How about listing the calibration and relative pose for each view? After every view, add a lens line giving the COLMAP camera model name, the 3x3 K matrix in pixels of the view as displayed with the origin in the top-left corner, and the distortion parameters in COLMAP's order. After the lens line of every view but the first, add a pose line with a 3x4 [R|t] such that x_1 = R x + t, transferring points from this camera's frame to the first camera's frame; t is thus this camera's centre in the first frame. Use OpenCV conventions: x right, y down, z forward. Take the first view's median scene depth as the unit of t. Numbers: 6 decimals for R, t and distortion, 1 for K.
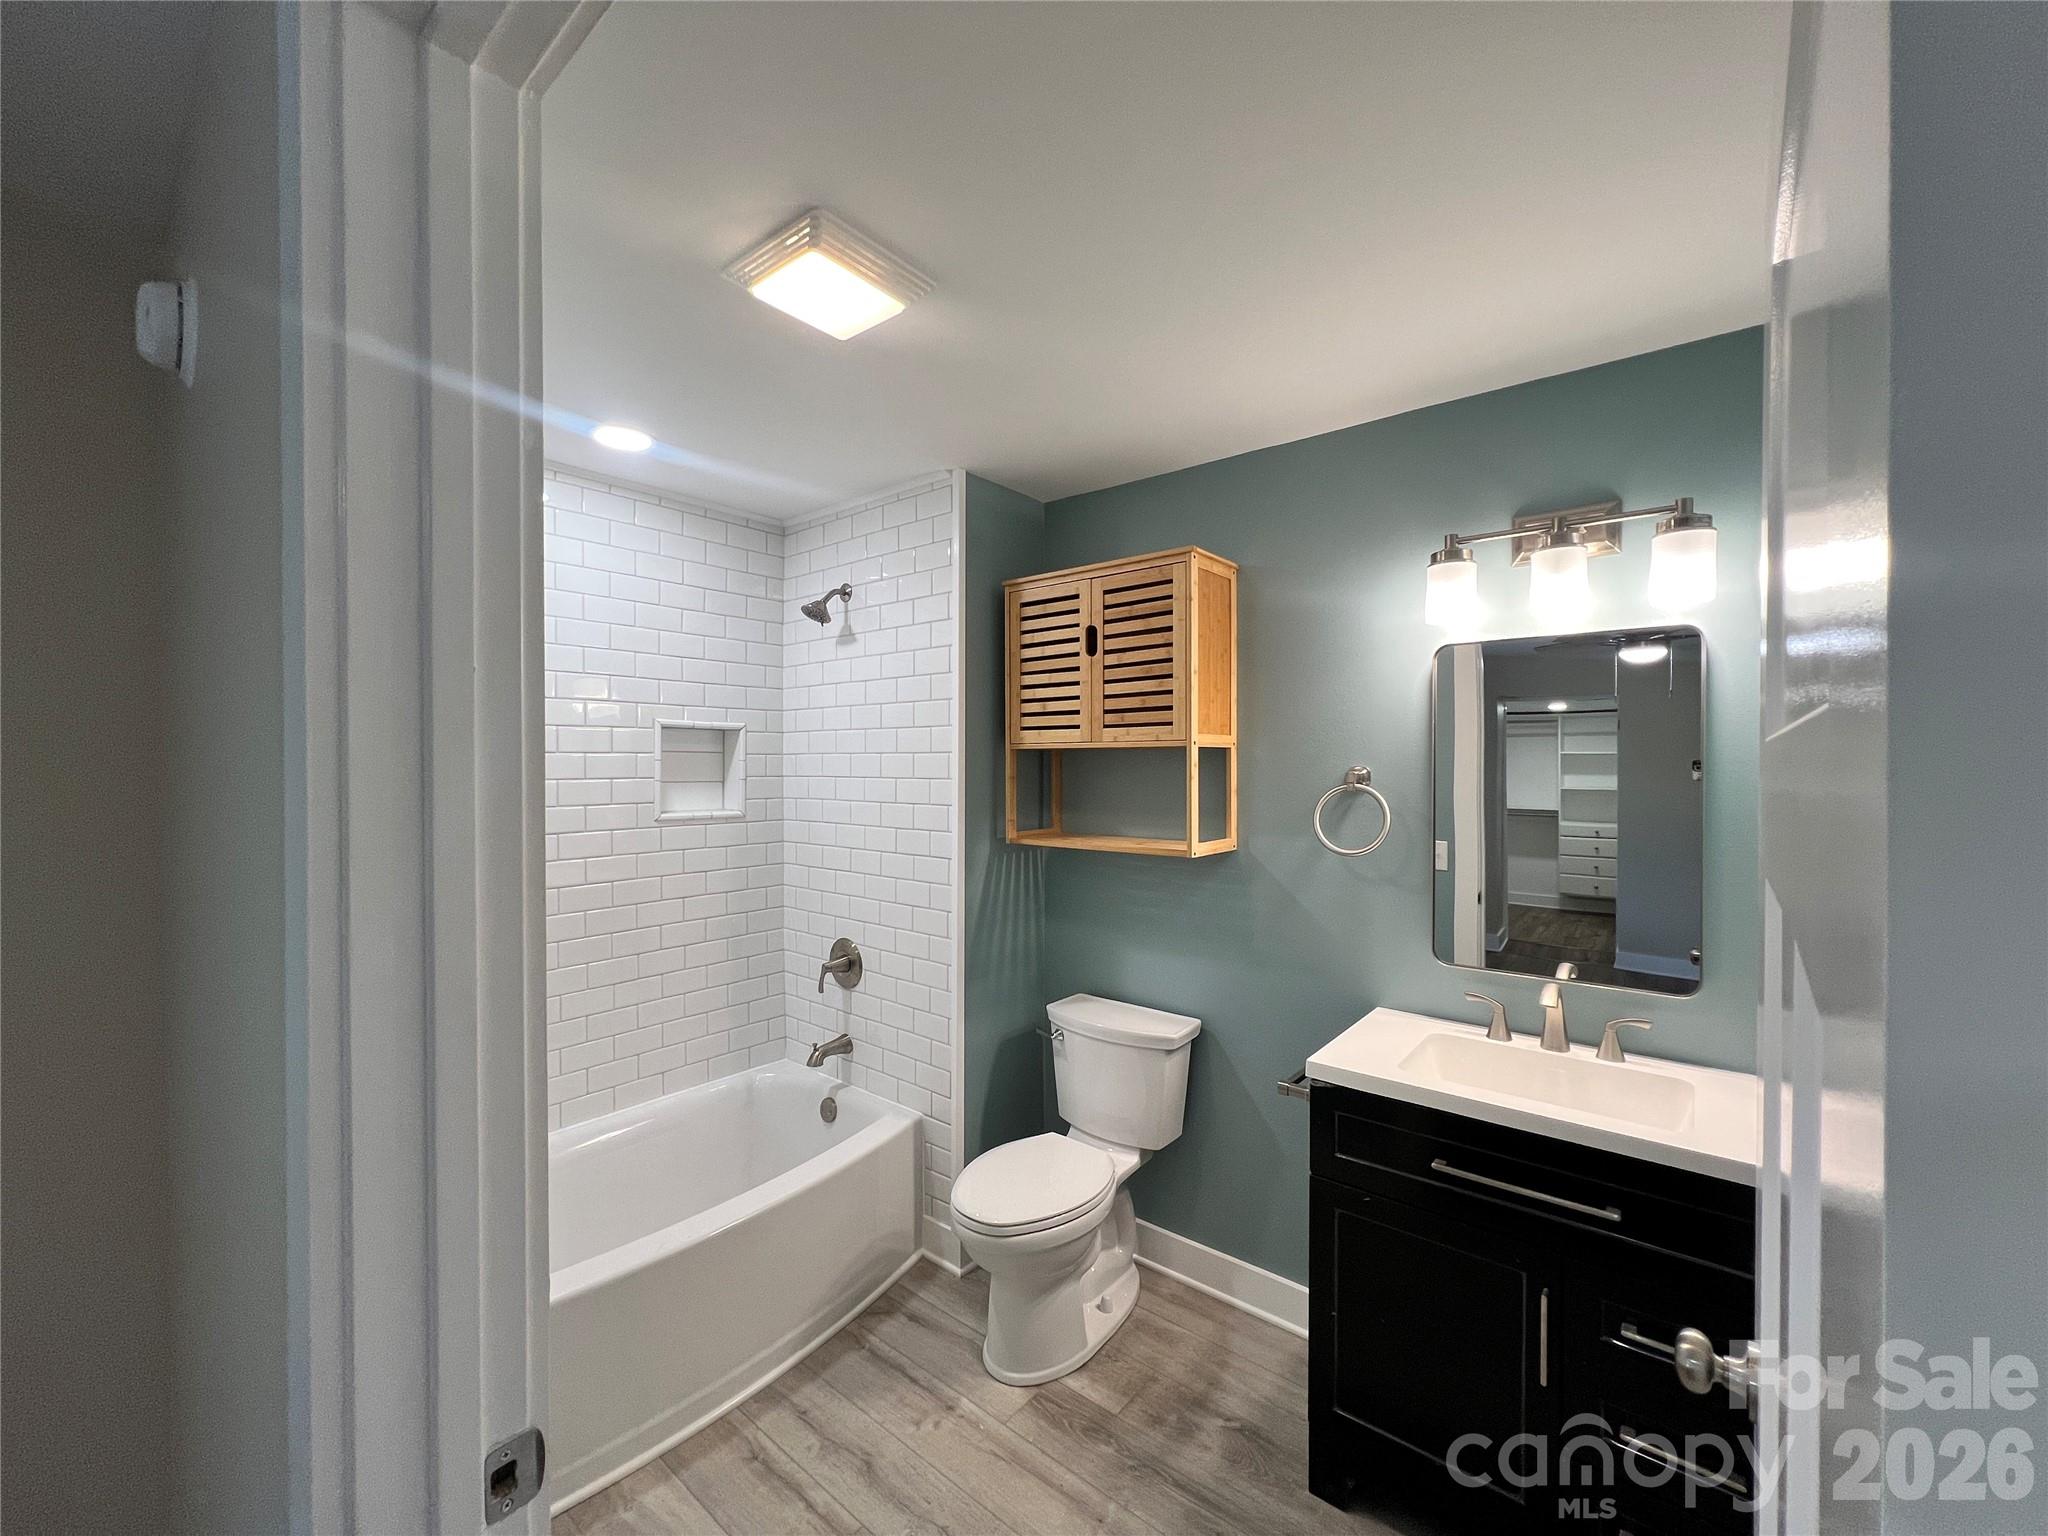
lens RADIAL K [[820.4, 0, 1017.7], [0, 820.4, 762.7], [0, 0, 1]] dist [0.004207, 0.000144]
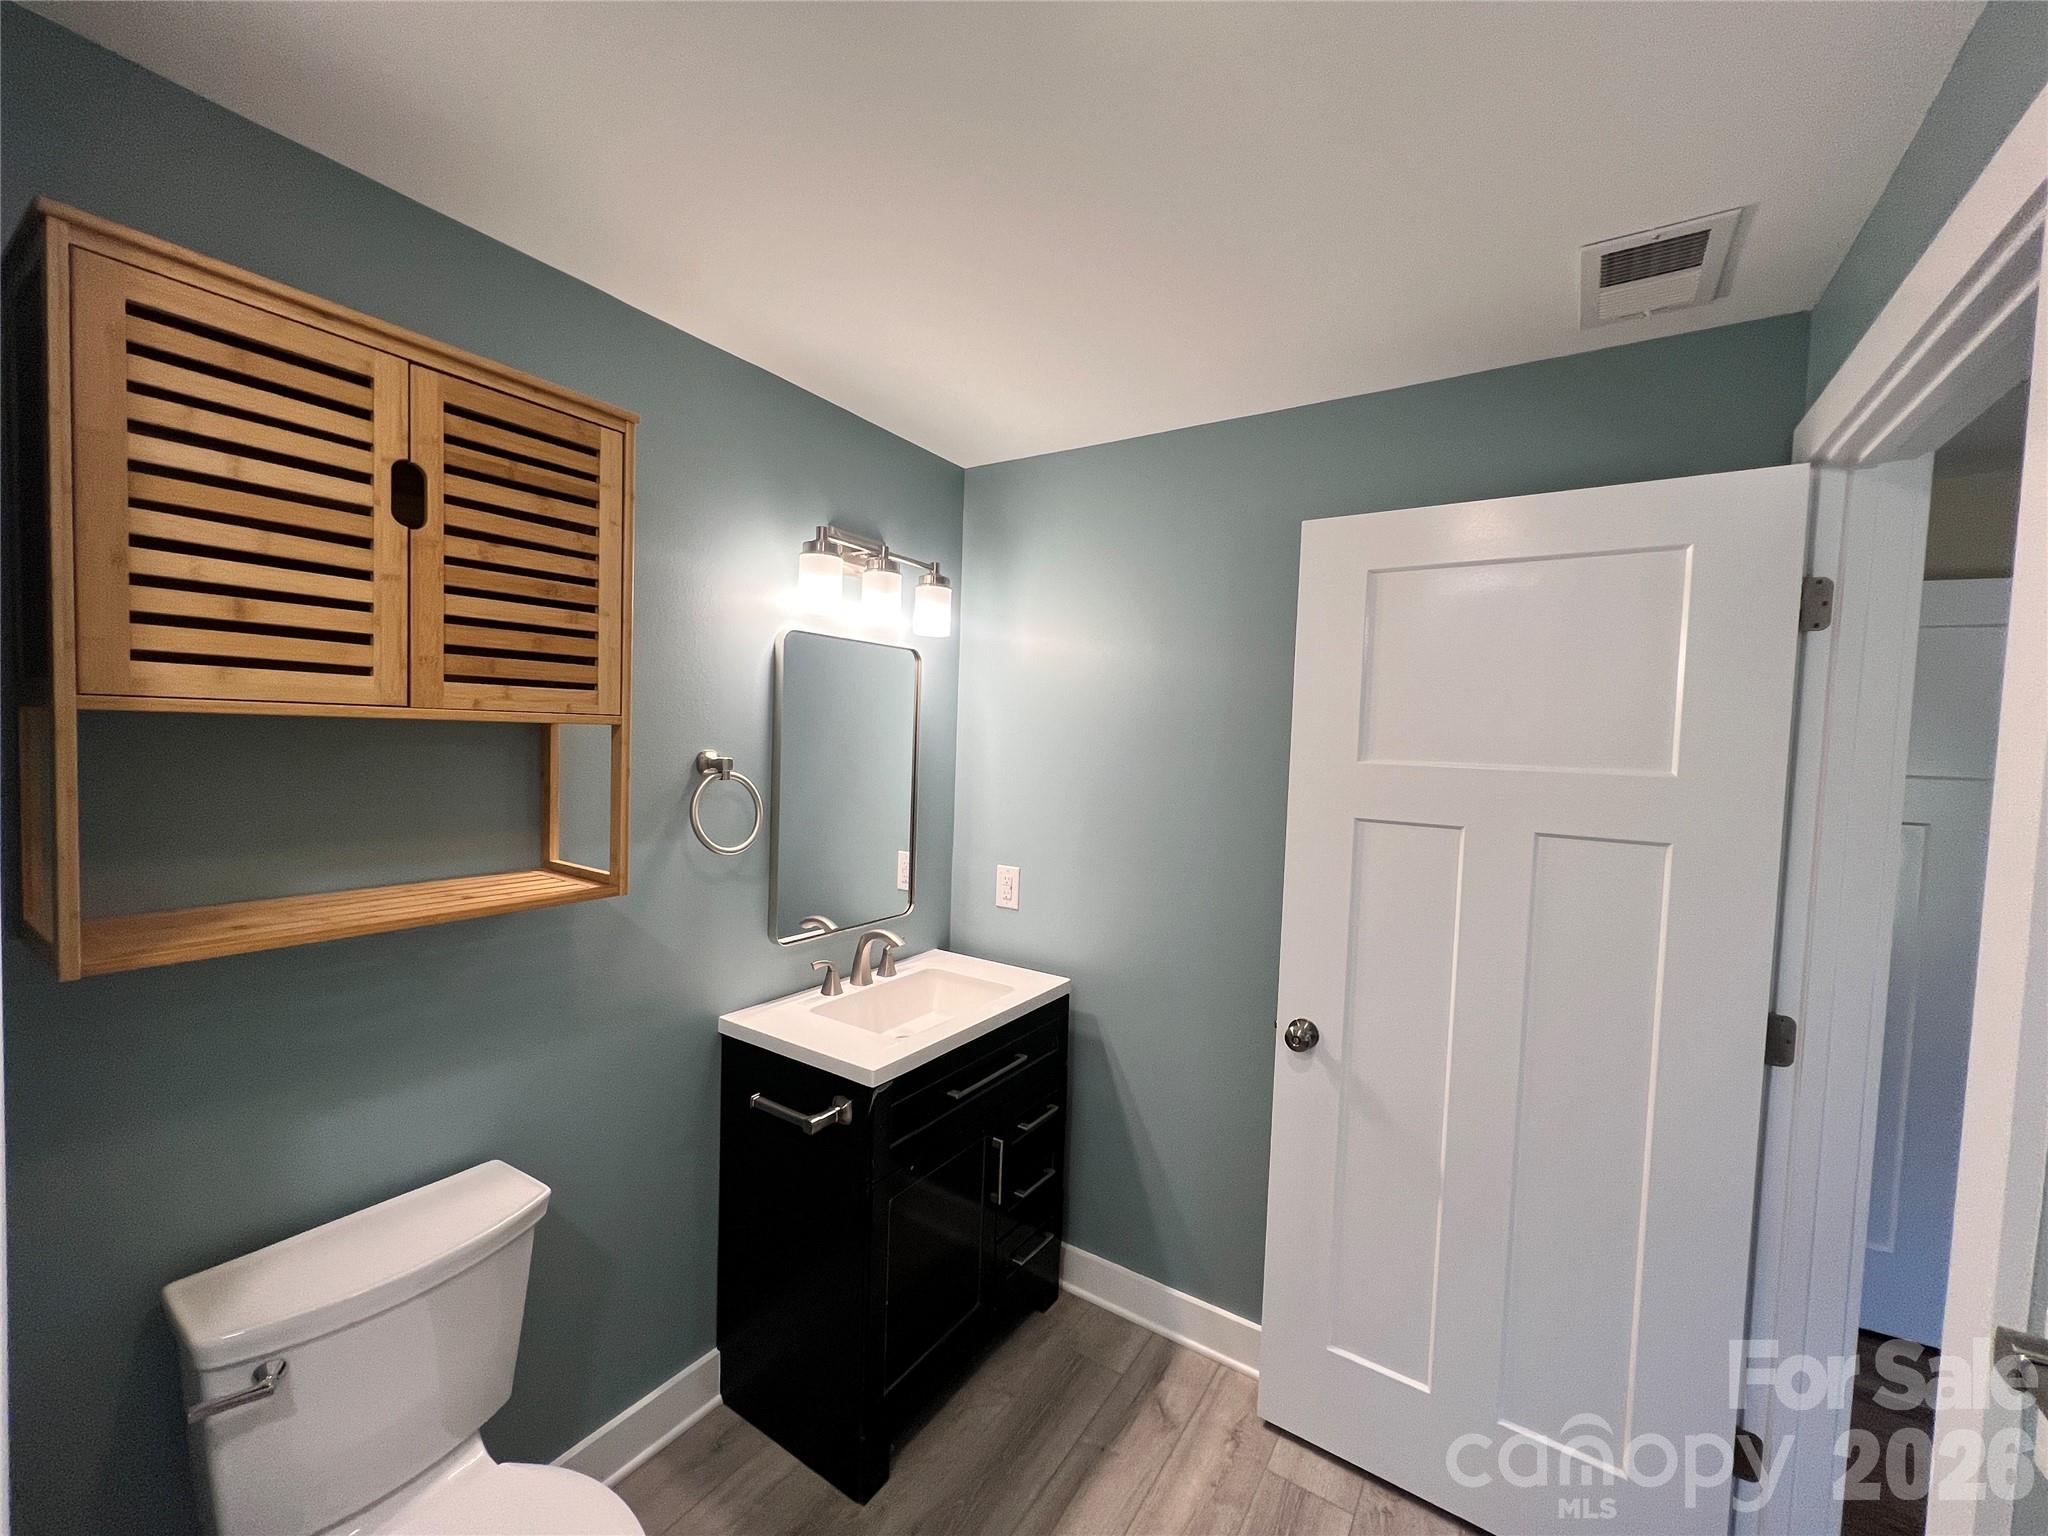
lens RADIAL K [[820.4, 0, 1017.3], [0, 820.4, 770.6], [0, 0, 1]] dist [0.004207, 0.000144]
pose [[-0.118500, -0.044410, 0.991960, -0.436716], [-0.027532, 0.998762, 0.041426, -0.017894], [-0.992572, -0.022402, -0.119576, 0.707831]]
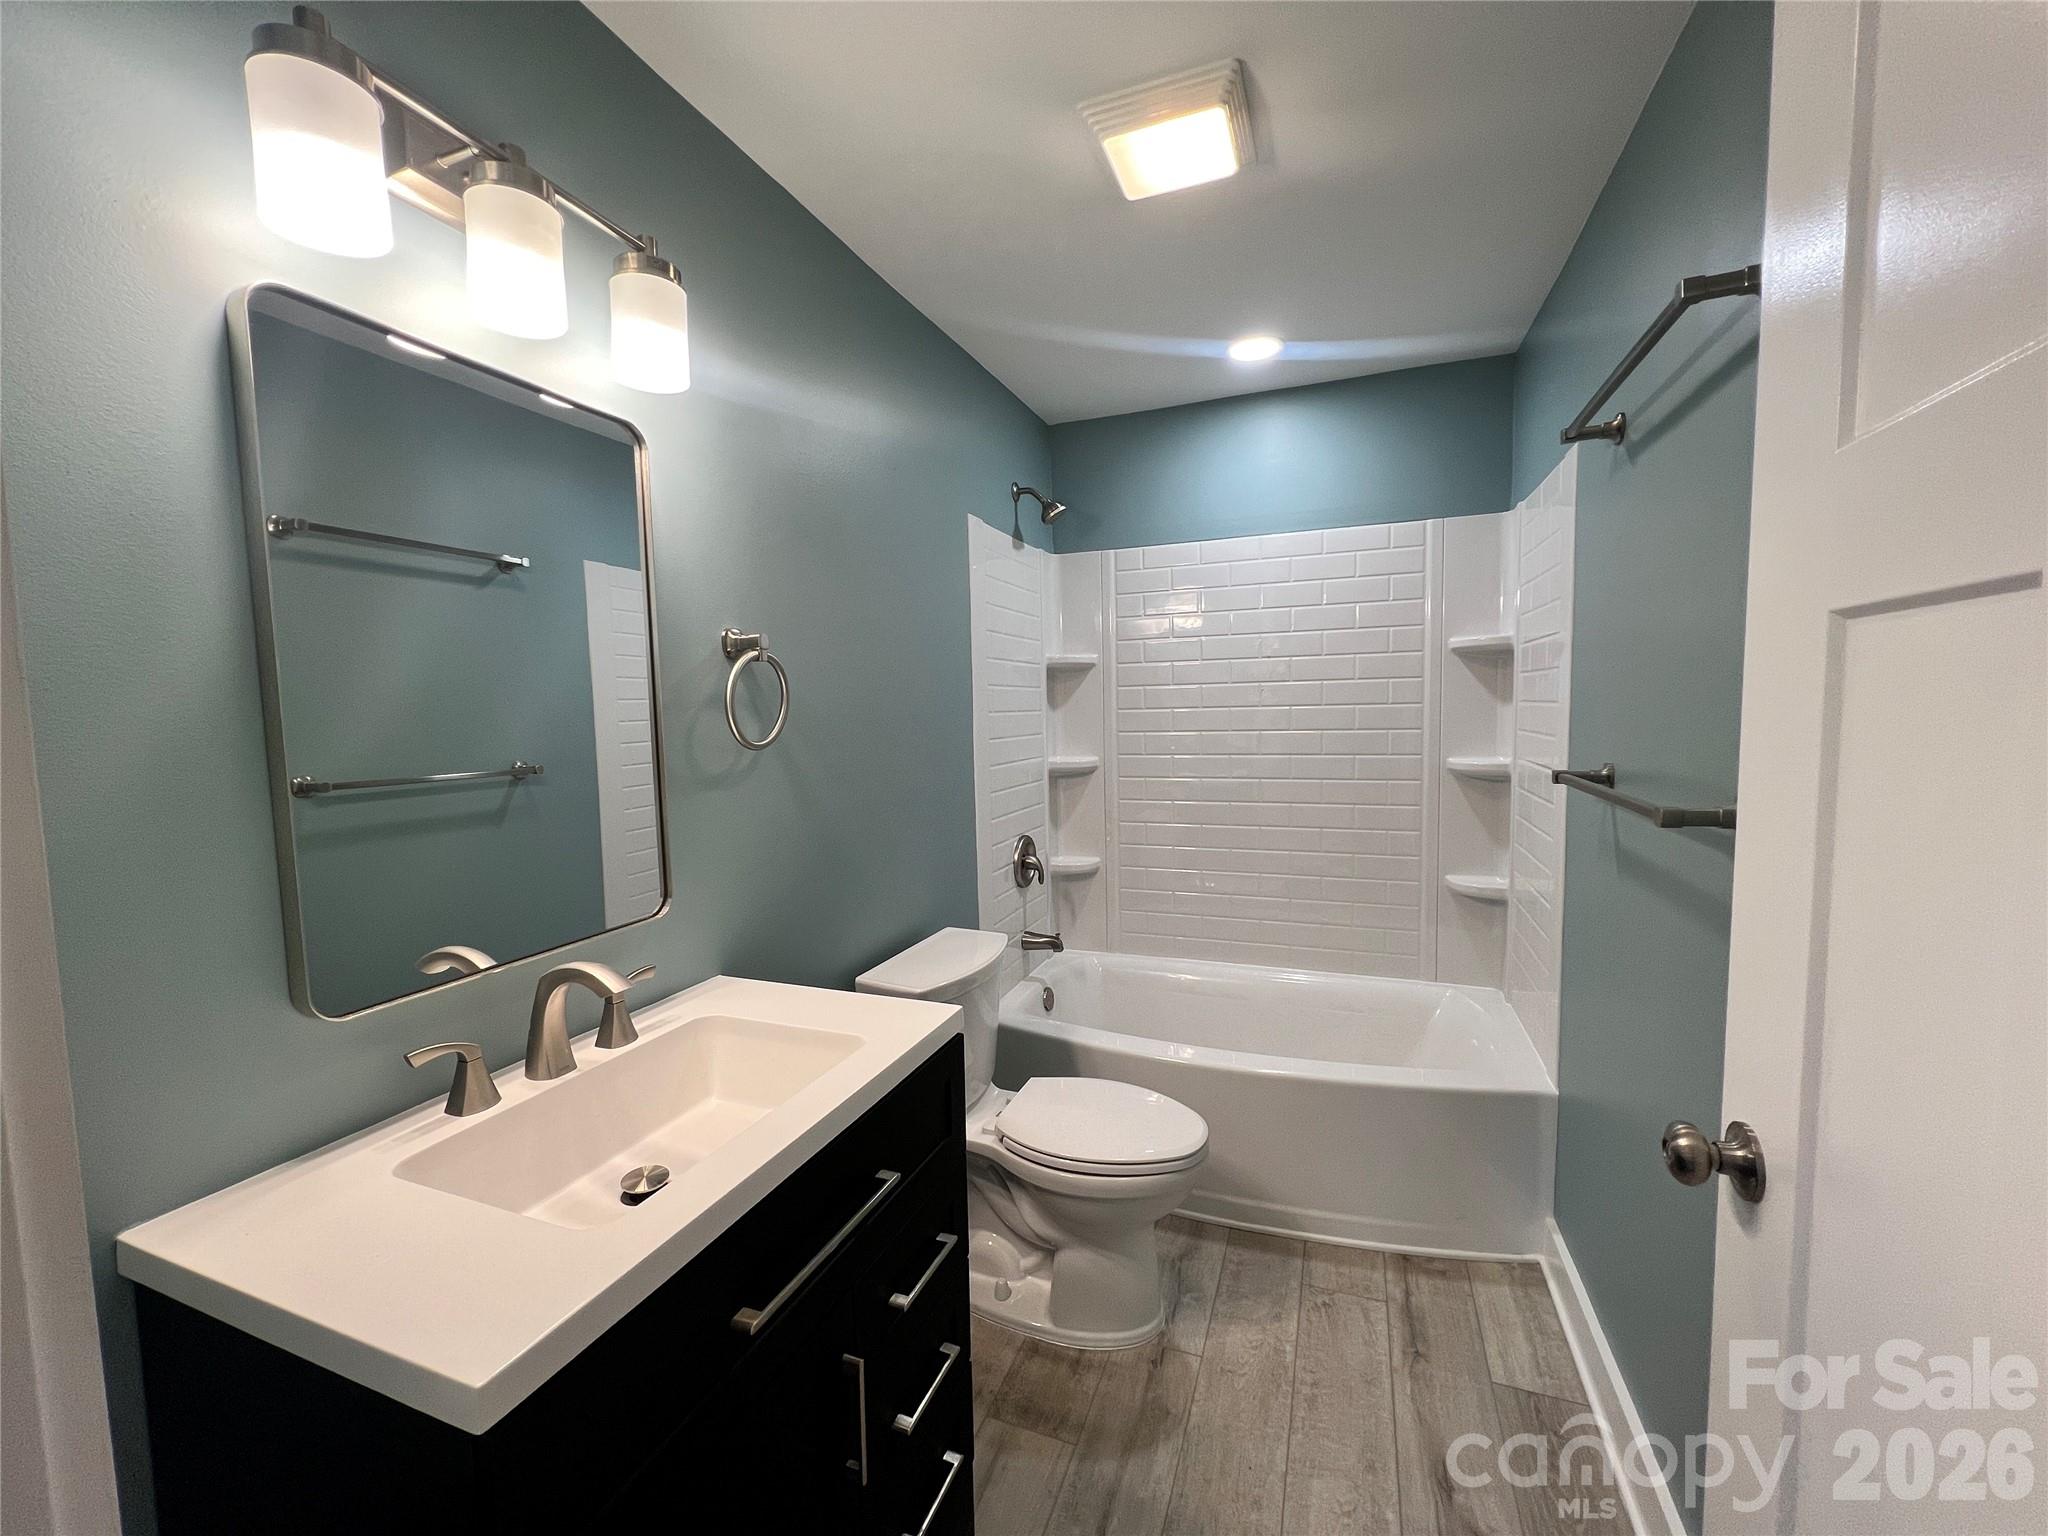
lens RADIAL K [[820.4, 0, 1015.3], [0, 820.4, 783.7], [0, 0, 1]] dist [0.004207, 0.000144]
pose [[-0.319951, -0.065901, 0.945139, -0.006622], [0.027460, 0.996514, 0.078779, 0.077174], [-0.947036, 0.051159, -0.317026, 0.656960]]
